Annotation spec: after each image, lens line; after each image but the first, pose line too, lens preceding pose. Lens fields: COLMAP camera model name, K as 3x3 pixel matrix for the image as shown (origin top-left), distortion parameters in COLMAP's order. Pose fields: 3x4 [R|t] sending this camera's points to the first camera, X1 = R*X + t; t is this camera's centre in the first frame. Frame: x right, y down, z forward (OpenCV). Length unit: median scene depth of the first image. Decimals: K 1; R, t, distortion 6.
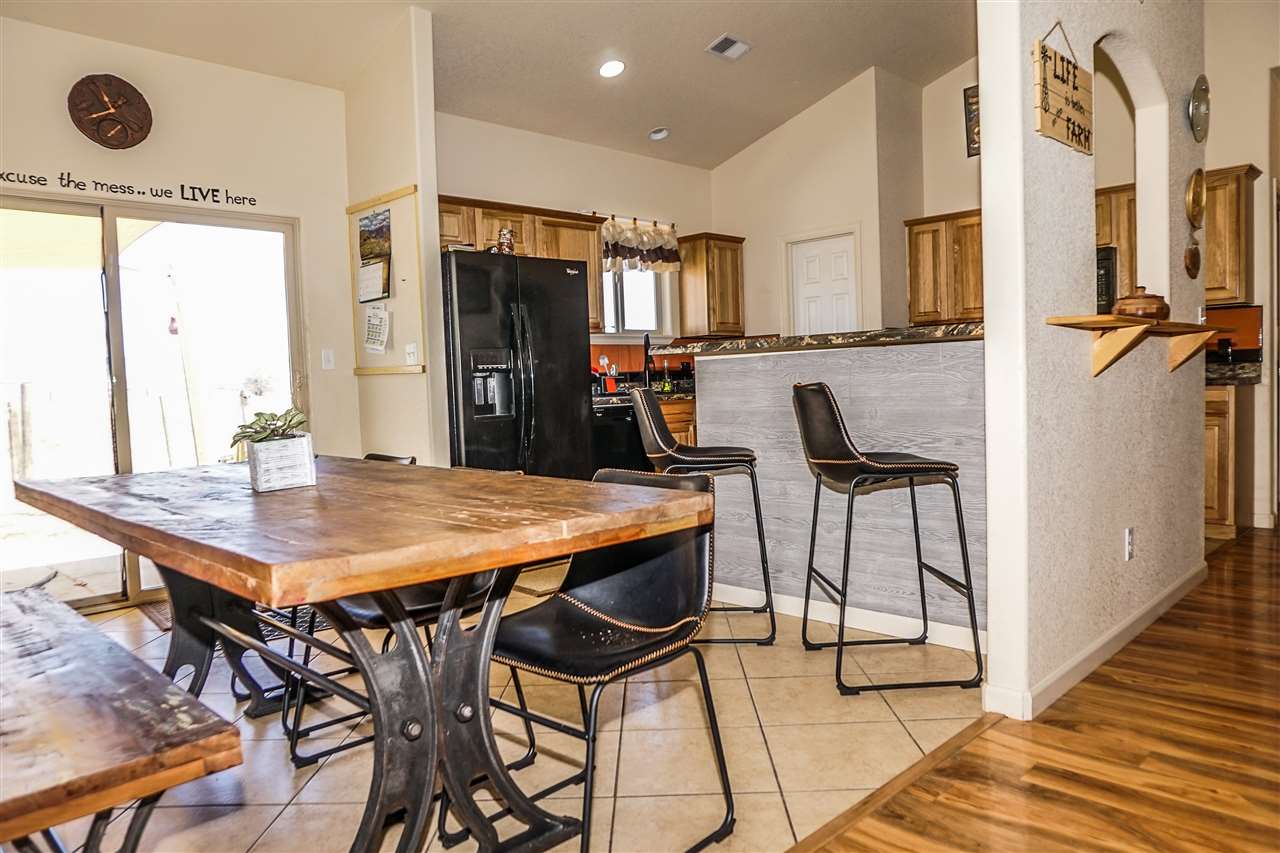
lens RADIAL K [[864.9, 0, 635.9], [0, 864.9, 425.5], [0, 0, 1]] dist [-0.008602, -0.000358]
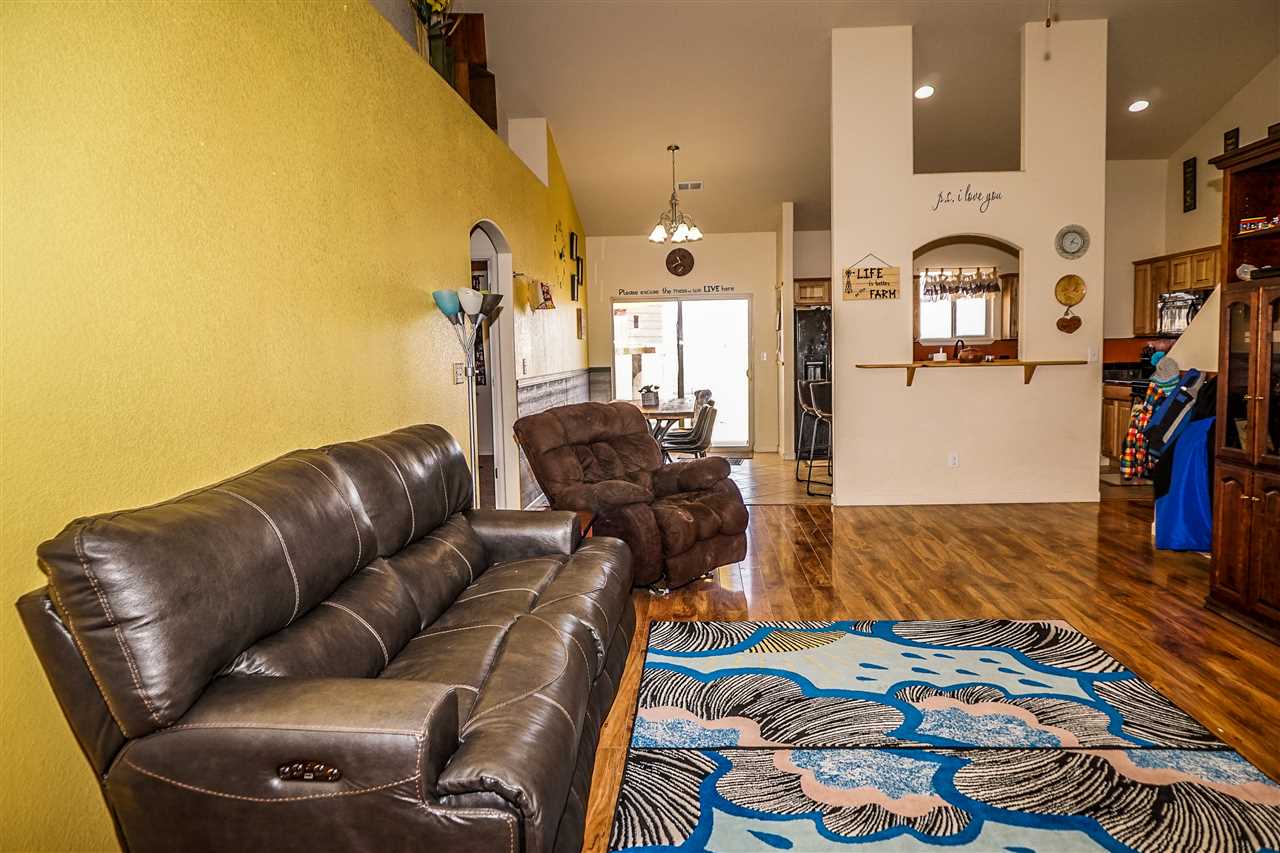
lens RADIAL K [[864.9, 0, 635.9], [0, 864.9, 425.5], [0, 0, 1]] dist [-0.008602, -0.000358]
pose [[0.656827, 0.091942, -0.748415, 1.220026], [-0.043981, 0.995520, 0.083700, -0.076002], [0.752758, -0.022060, 0.657928, -0.784439]]
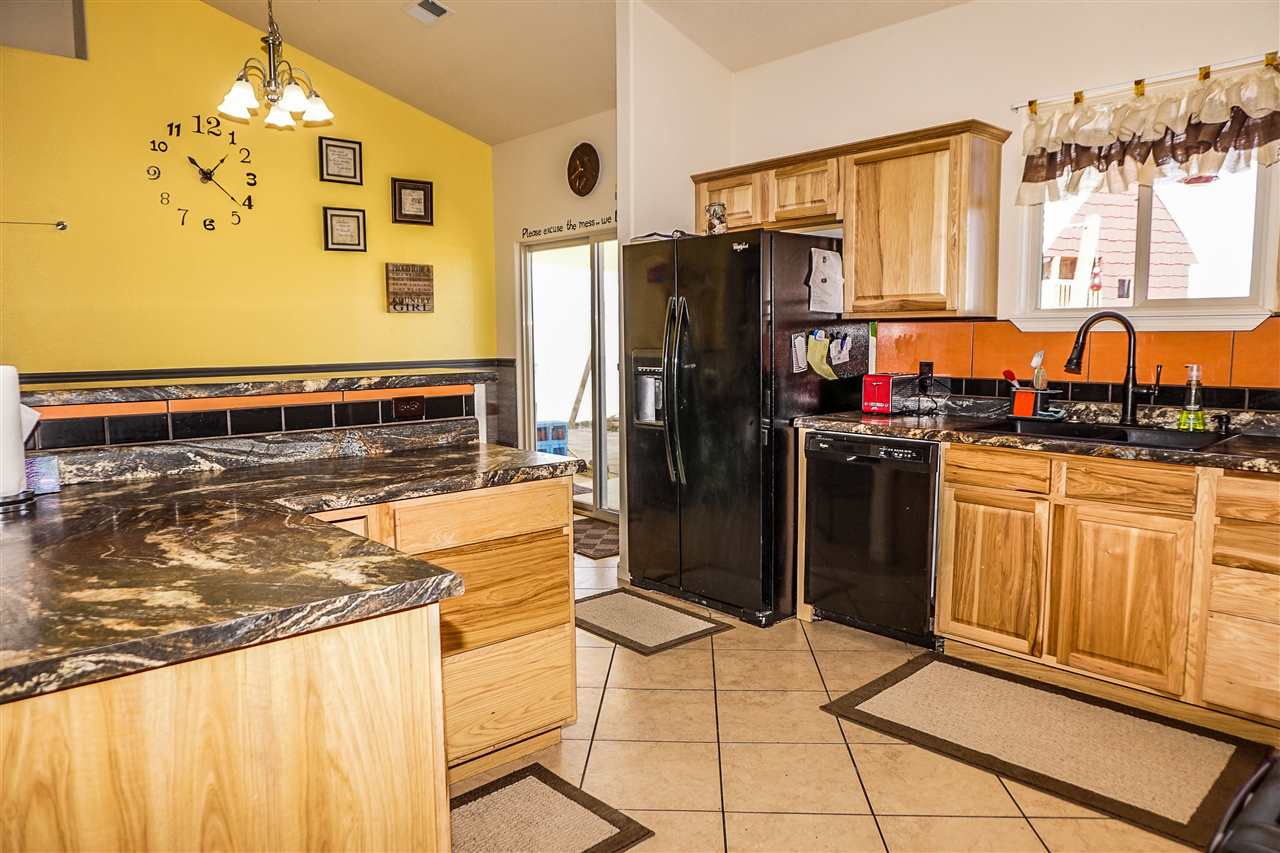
lens RADIAL K [[864.9, 0, 635.9], [0, 864.9, 425.5], [0, 0, 1]] dist [-0.008602, -0.000358]
pose [[-0.047129, 0.143937, -0.988464, 0.774088], [-0.041700, 0.988417, 0.145919, -0.147215], [0.998018, 0.048095, -0.040581, 1.066733]]
